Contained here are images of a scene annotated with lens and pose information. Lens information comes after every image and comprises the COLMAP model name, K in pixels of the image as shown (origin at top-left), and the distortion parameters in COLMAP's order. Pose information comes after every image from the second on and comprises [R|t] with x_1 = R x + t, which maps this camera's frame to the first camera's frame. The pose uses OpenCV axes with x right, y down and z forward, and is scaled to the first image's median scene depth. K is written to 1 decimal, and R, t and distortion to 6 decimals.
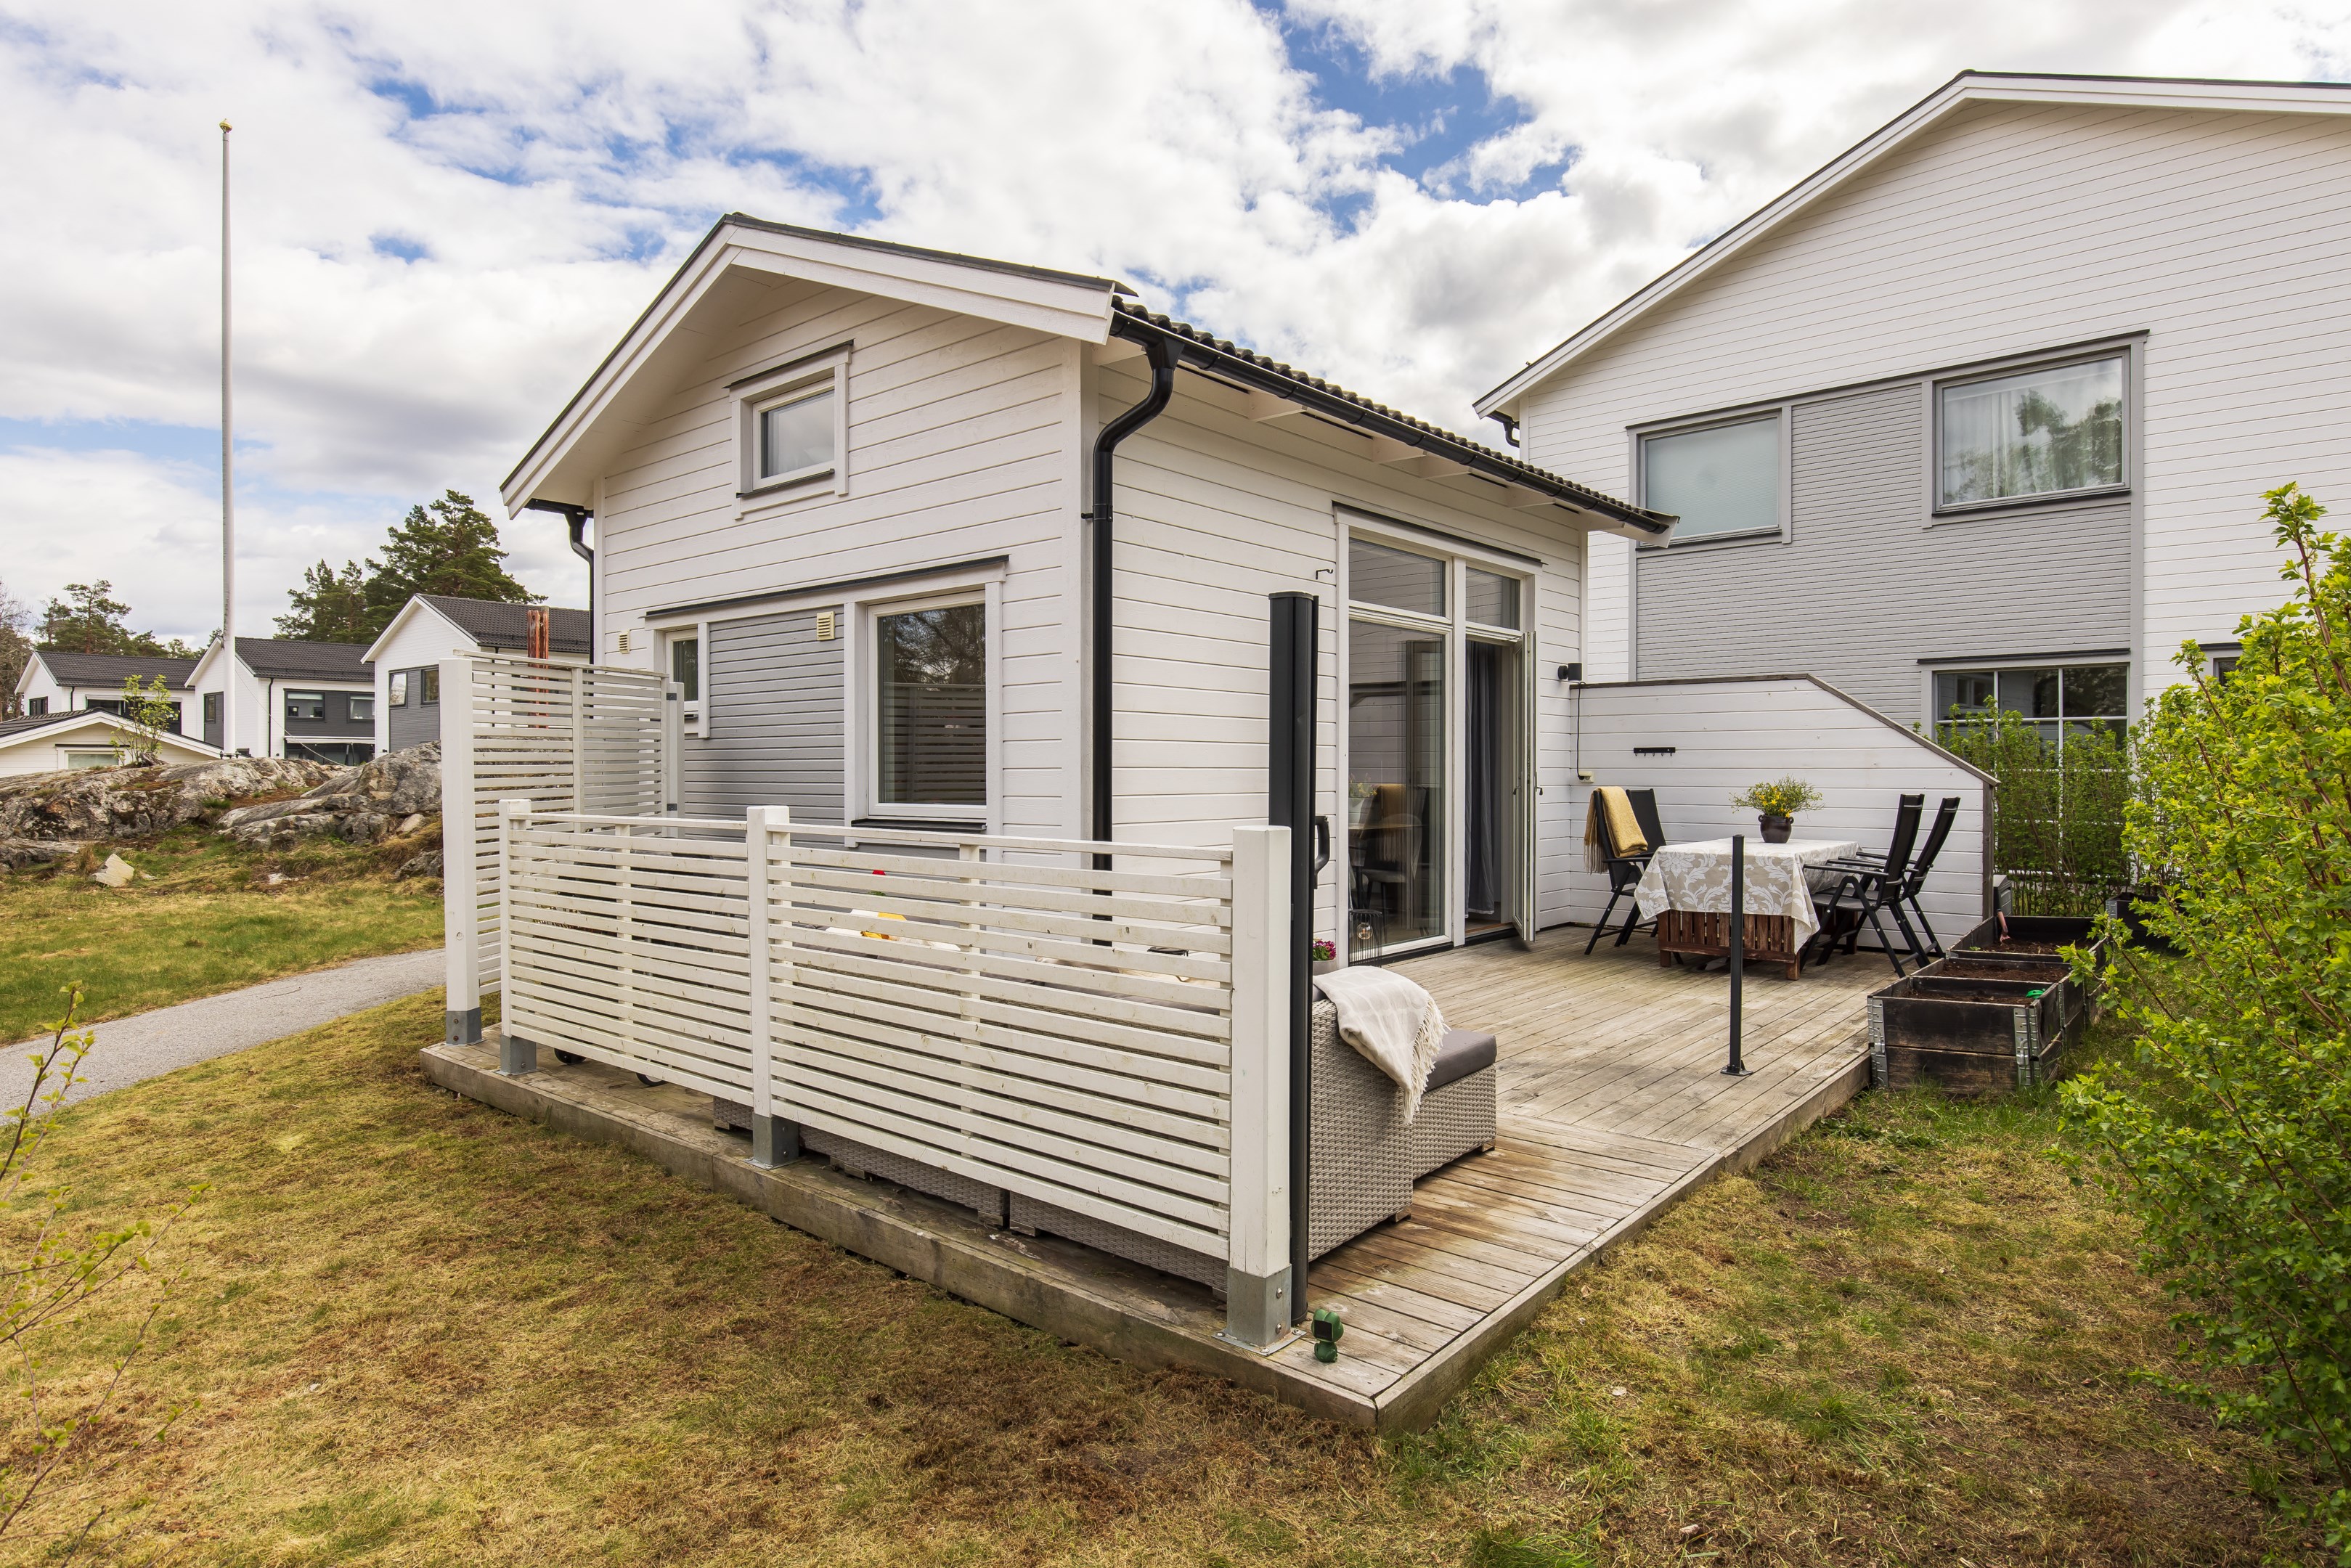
lens RADIAL K [[1282.4, 0, 1183.2], [0, 1282.4, 766.5], [0, 0, 1]] dist [0.000234, -0.000206]
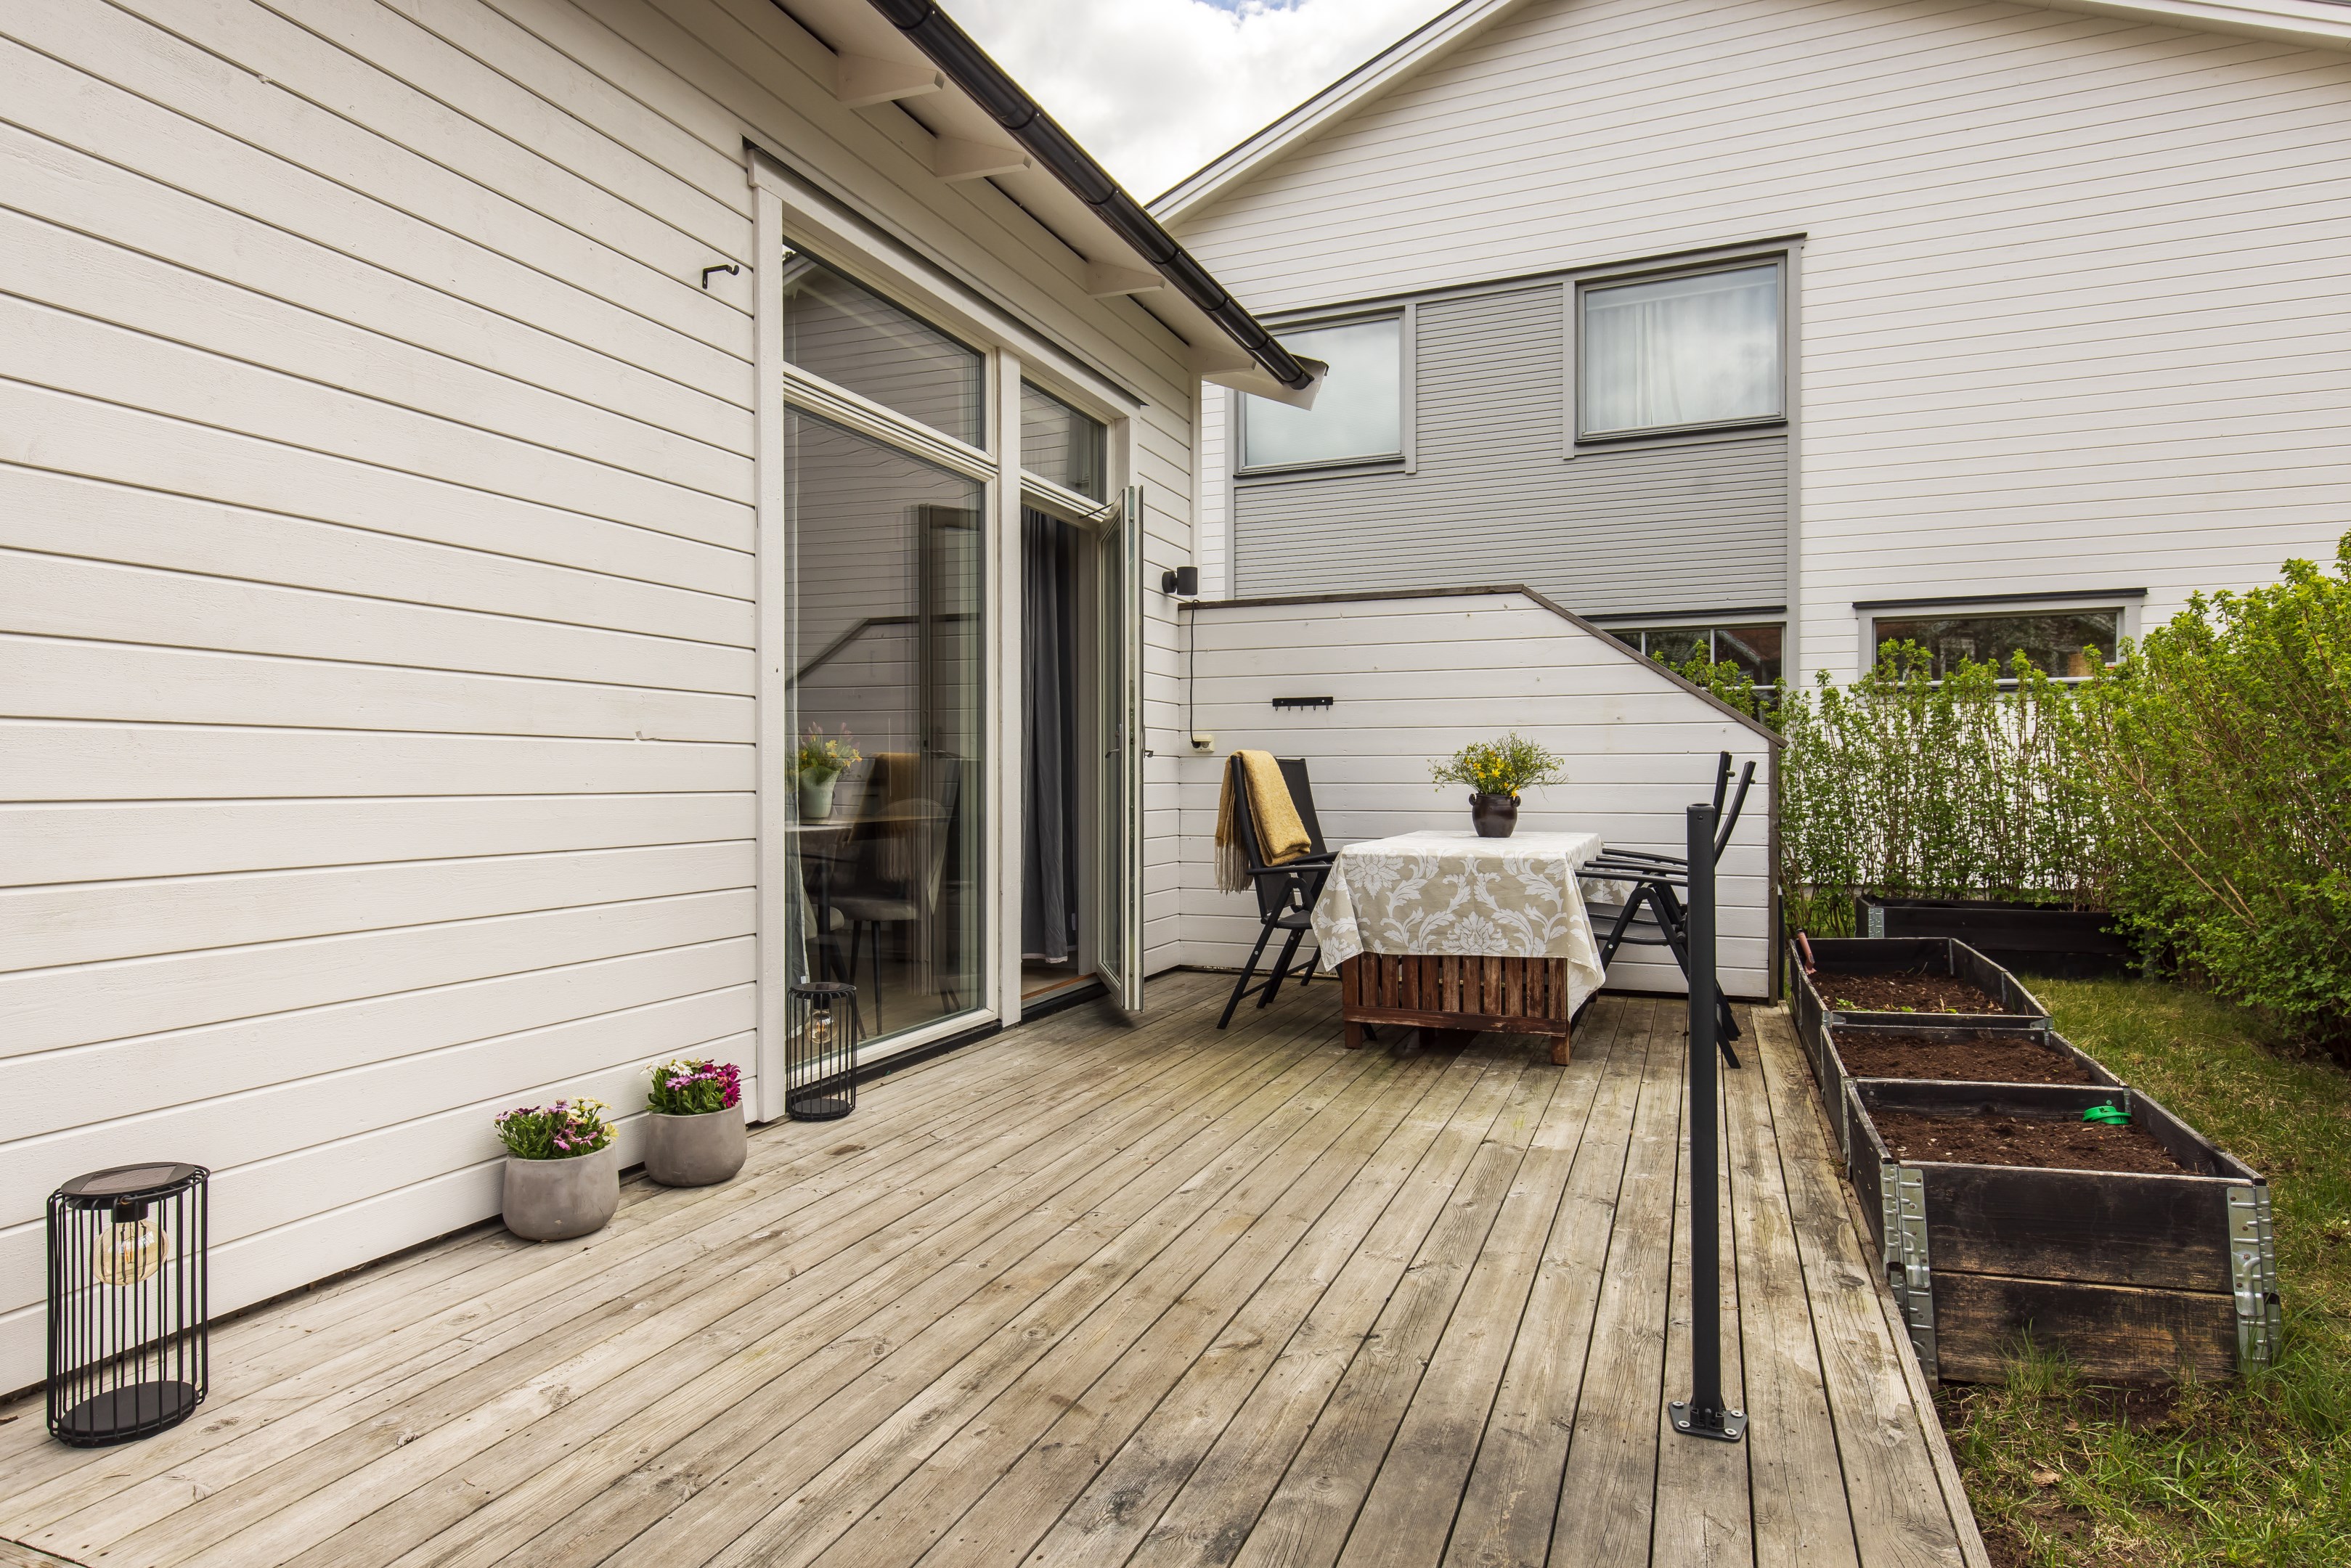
lens RADIAL K [[1337.3, 0, 1178.7], [0, 1337.3, 781.4], [0, 0, 1]] dist [0.009033, -0.001320]
pose [[0.945924, -0.004205, 0.324362, 0.094183], [0.002283, 0.999978, 0.006305, 0.027154], [-0.324381, -0.005224, 0.945912, 0.417667]]
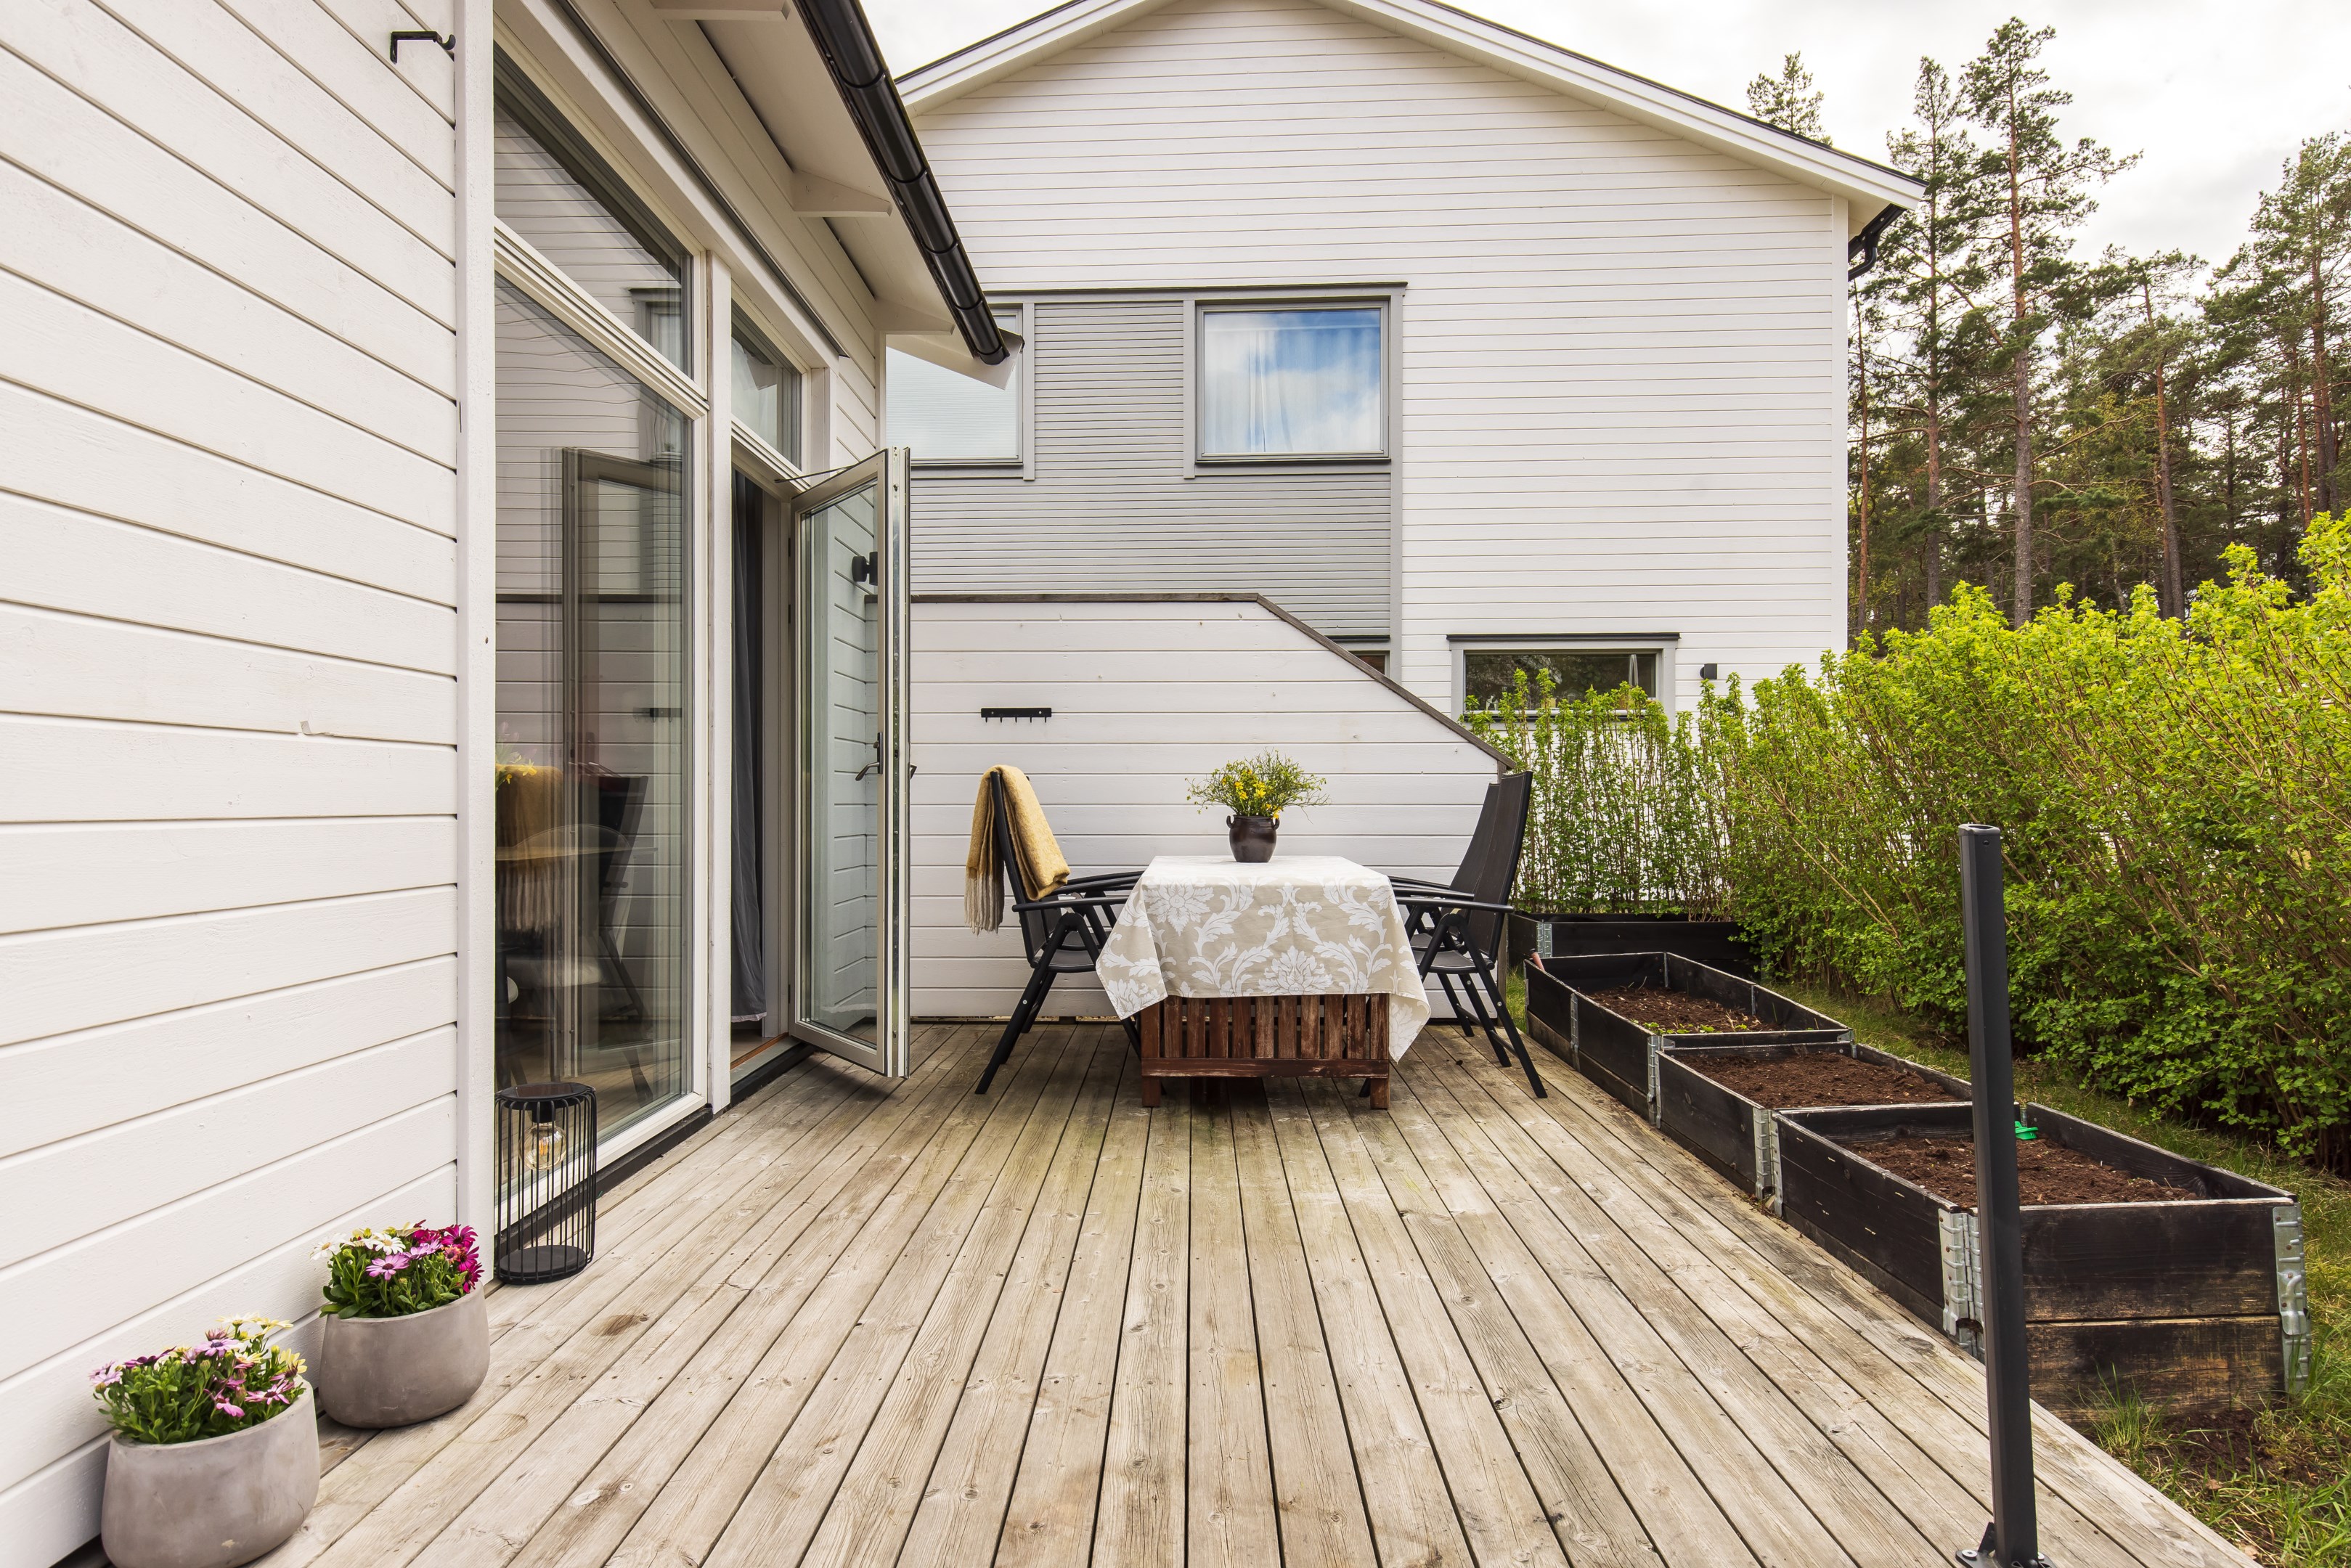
lens RADIAL K [[1342.9, 0, 1175.6], [0, 1342.9, 797.2], [0, 0, 1]] dist [0.011677, -0.002168]
pose [[0.771014, -0.000957, 0.636817, 0.035587], [-0.000255, 0.999998, 0.001811, 0.028397], [-0.636818, -0.001558, 0.771013, 0.543336]]
